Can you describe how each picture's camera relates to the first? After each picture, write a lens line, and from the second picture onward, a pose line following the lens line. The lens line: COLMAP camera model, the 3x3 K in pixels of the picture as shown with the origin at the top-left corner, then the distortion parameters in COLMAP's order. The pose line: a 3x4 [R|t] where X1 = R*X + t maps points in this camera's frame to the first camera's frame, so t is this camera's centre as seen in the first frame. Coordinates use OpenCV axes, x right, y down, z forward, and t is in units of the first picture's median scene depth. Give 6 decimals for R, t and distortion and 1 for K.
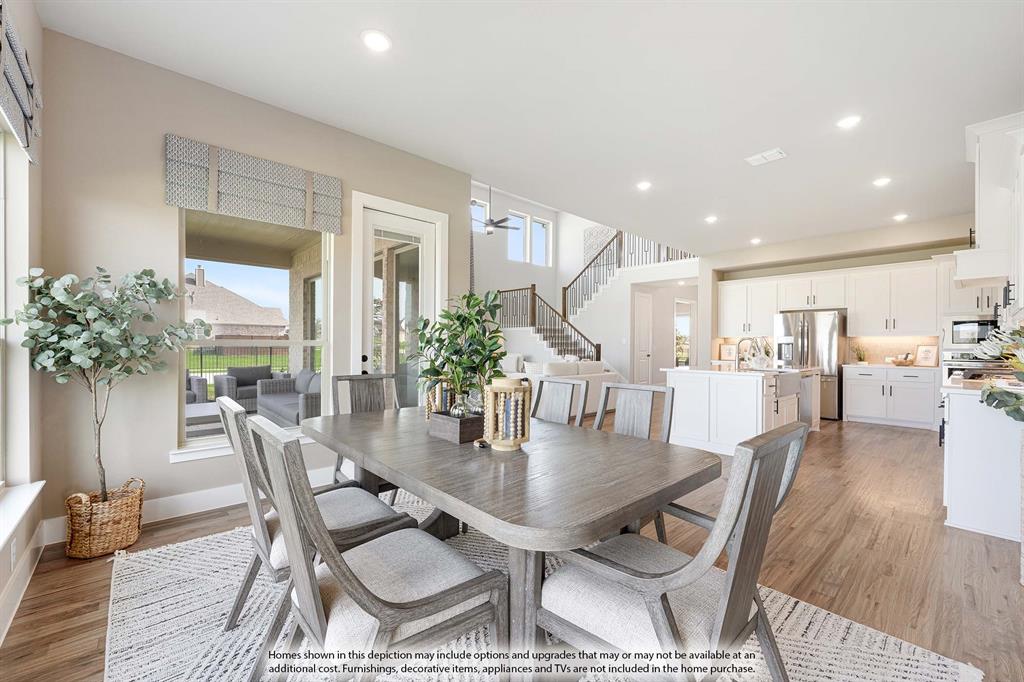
lens RADIAL K [[413.8, 0, 511.2], [0, 413.8, 345.0], [0, 0, 1]] dist [0.000718, -0.000731]
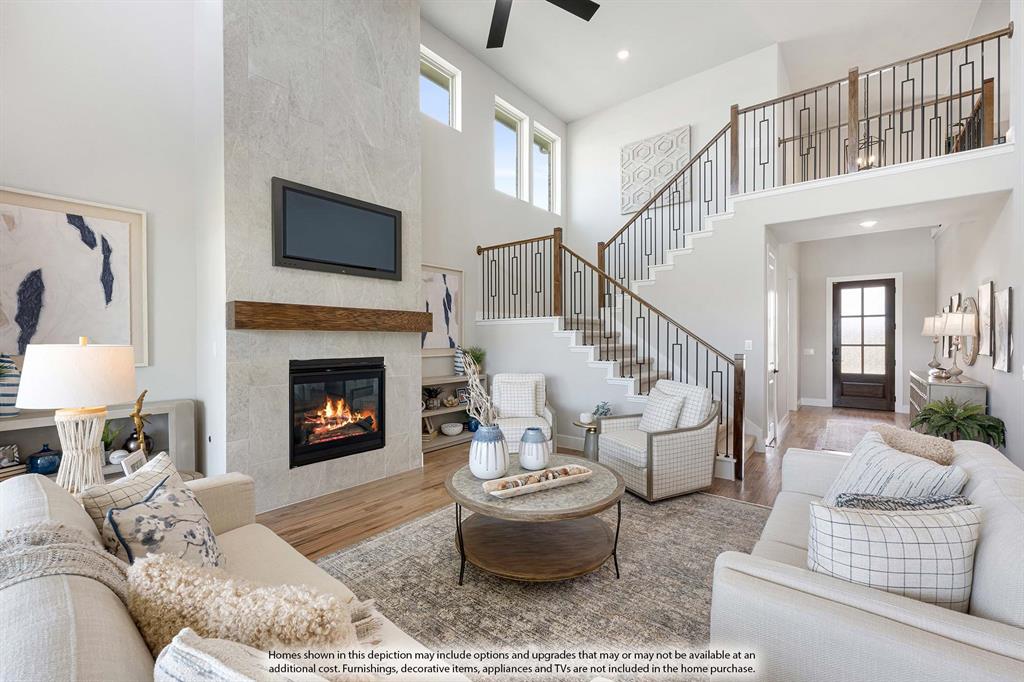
lens RADIAL K [[413.8, 0, 505.8], [0, 413.8, 340.9], [0, 0, 1]] dist [0.000718, -0.000731]
pose [[0.991122, -0.012273, 0.132389, -0.105588], [0.011638, 0.999917, 0.005567, -0.027122], [-0.132446, -0.003977, 0.991182, 0.773372]]
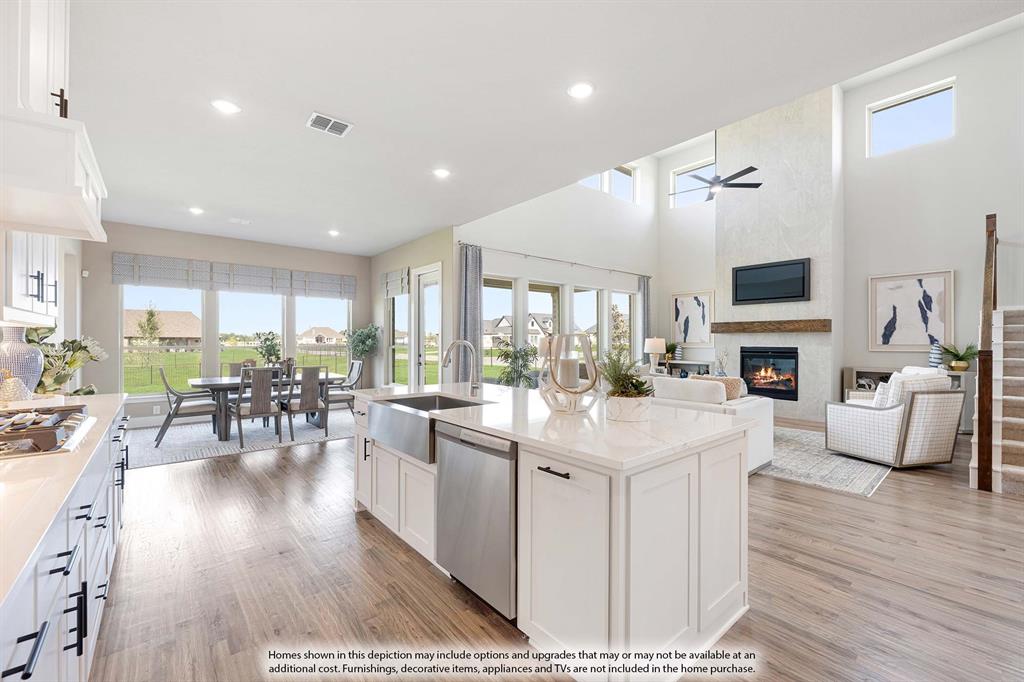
lens RADIAL K [[413.8, 0, 512.5], [0, 413.8, 342.1], [0, 0, 1]] dist [0.000718, -0.000731]
pose [[-0.039773, -0.007815, -0.999178, 0.752627], [-0.002705, 0.999967, -0.007714, -0.007771], [0.999205, 0.002396, -0.039793, 0.738118]]
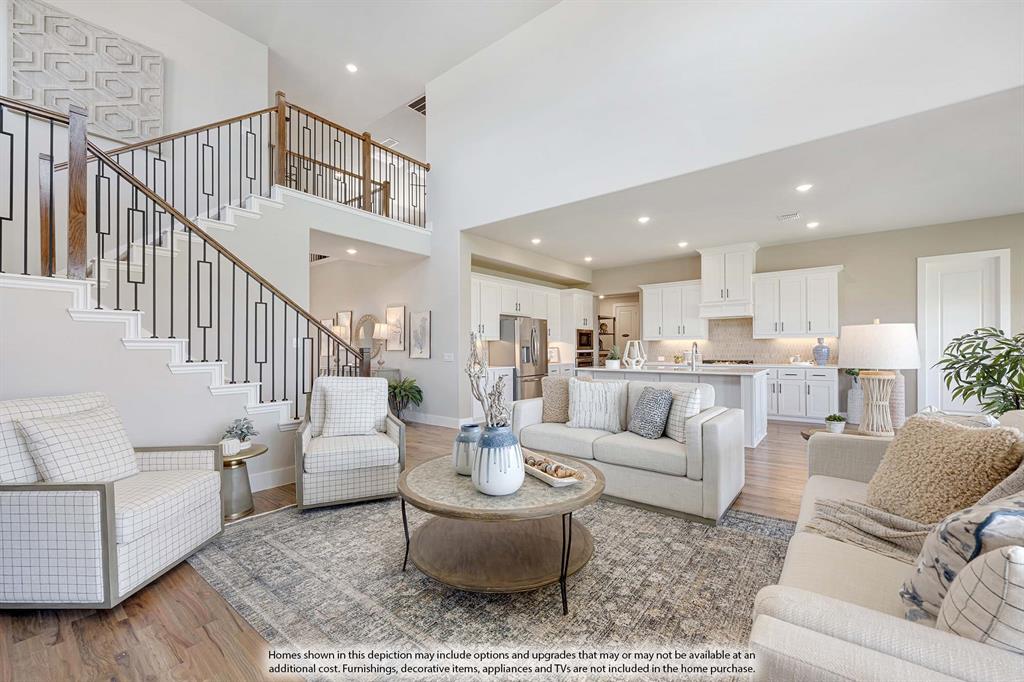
lens RADIAL K [[403.6, 0, 521.0], [0, 403.6, 345.1], [0, 0, 1]] dist [0.002280, 0.000002]
pose [[-0.148077, 0.001409, 0.988975, -0.331527], [0.002470, 0.999996, -0.001055, -0.006596], [-0.988973, 0.002286, -0.148080, 1.126815]]
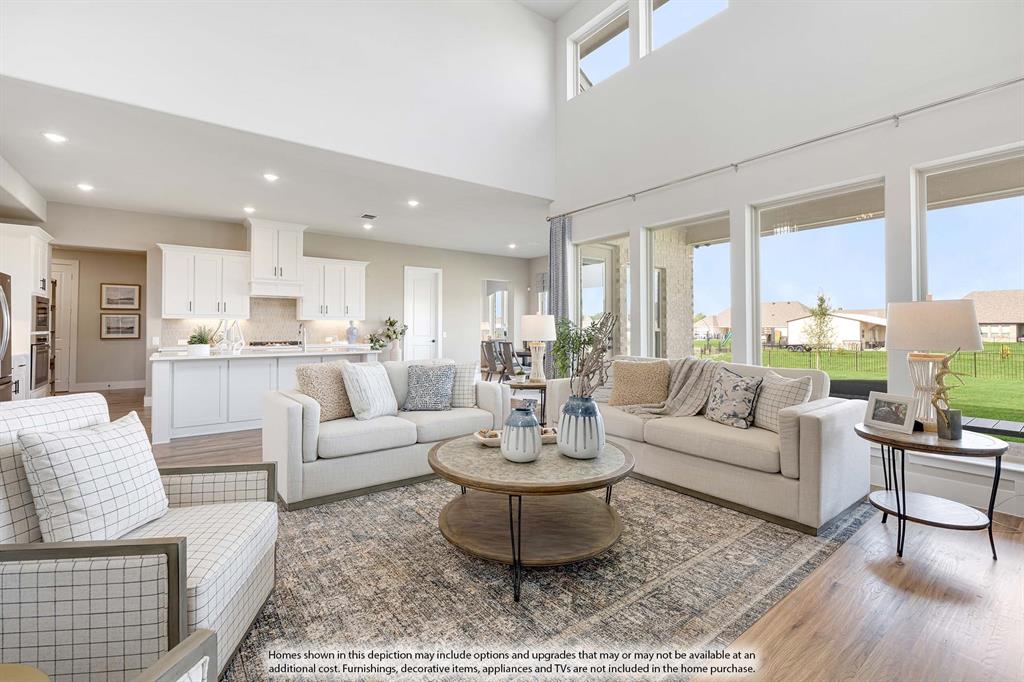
lens RADIAL K [[430.7, 0, 477.5], [0, 430.7, 324.9], [0, 0, 1]] dist [-0.002155, 0.000493]
pose [[-0.985191, -0.006135, 0.171353, -0.060173], [-0.007526, 0.999944, -0.007472, -0.004348], [-0.171297, -0.008651, -0.985181, 1.400586]]
